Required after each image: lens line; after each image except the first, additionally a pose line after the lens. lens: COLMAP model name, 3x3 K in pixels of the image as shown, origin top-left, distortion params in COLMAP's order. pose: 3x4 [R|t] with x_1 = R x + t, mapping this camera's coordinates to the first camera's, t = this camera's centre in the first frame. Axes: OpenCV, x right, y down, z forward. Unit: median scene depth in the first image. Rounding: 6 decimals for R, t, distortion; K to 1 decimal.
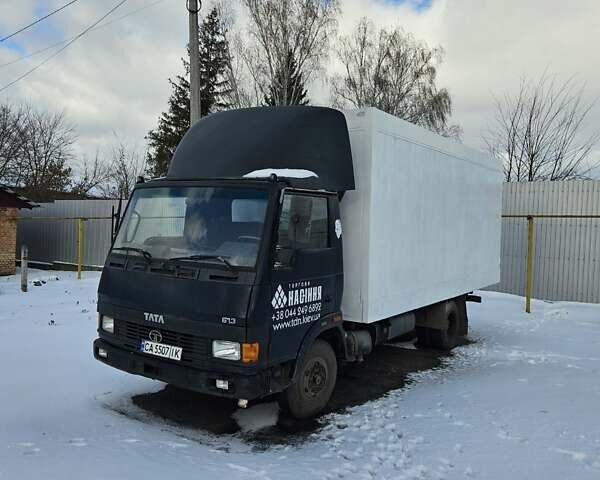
lens RADIAL K [[539.5, 0, 301.6], [0, 539.5, 253.0], [0, 0, 1]] dist [0.055992, -0.001637]
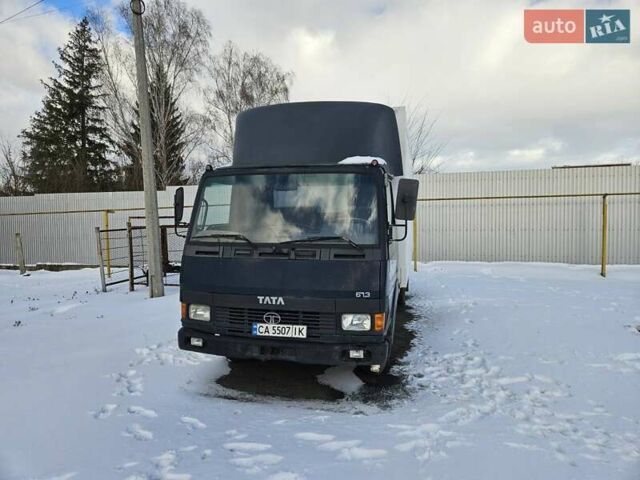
lens RADIAL K [[434.0, 0, 320.0], [0, 434.0, 240.0], [0, 0, 1]] dist [0.034705, -0.002923]
pose [[0.932506, -0.058591, 0.356369, -0.395601], [0.055843, 0.998277, 0.018005, -0.003815], [-0.356810, 0.003111, 0.934172, 0.164099]]
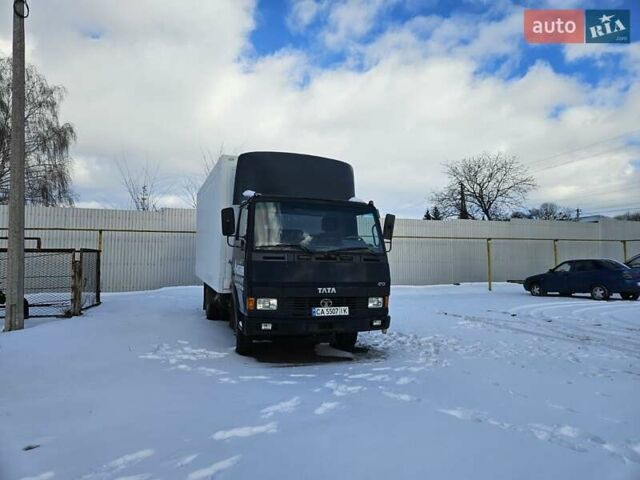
lens RADIAL K [[457.0, 0, 320.0], [0, 457.0, 240.0], [0, 0, 1]] dist [-0.001606, -0.001973]
pose [[0.589347, 0.004281, 0.807869, -1.084248], [0.050117, 0.997866, -0.041849, 0.027948], [-0.806324, 0.065152, 0.587875, 0.226341]]
